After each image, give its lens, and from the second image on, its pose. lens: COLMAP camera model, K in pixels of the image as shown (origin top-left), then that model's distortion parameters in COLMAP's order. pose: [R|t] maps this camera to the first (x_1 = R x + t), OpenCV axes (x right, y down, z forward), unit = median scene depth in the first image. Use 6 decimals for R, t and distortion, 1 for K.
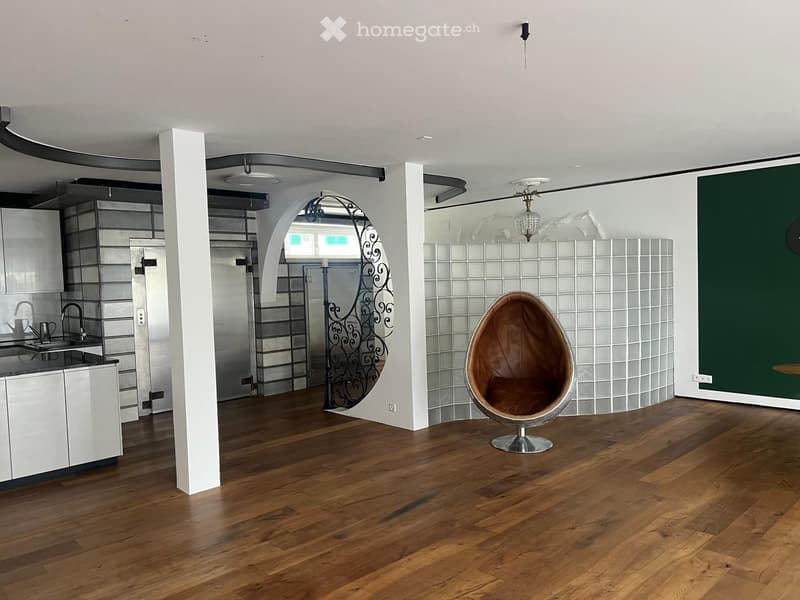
lens RADIAL K [[597.4, 0, 399.3], [0, 597.4, 304.3], [0, 0, 1]] dist [0.062102, -0.072470]
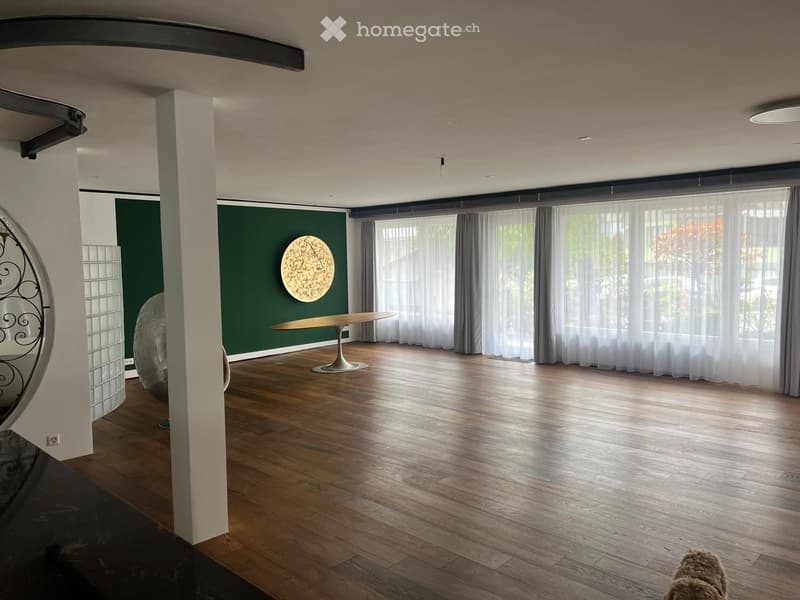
lens RADIAL K [[597.4, 0, 399.2], [0, 597.4, 302.6], [0, 0, 1]] dist [0.062102, -0.072470]
pose [[-0.056306, -0.043078, 0.997484, -0.877351], [0.065074, 0.996786, 0.046721, -0.022740], [-0.996291, 0.067541, -0.053322, 0.579035]]
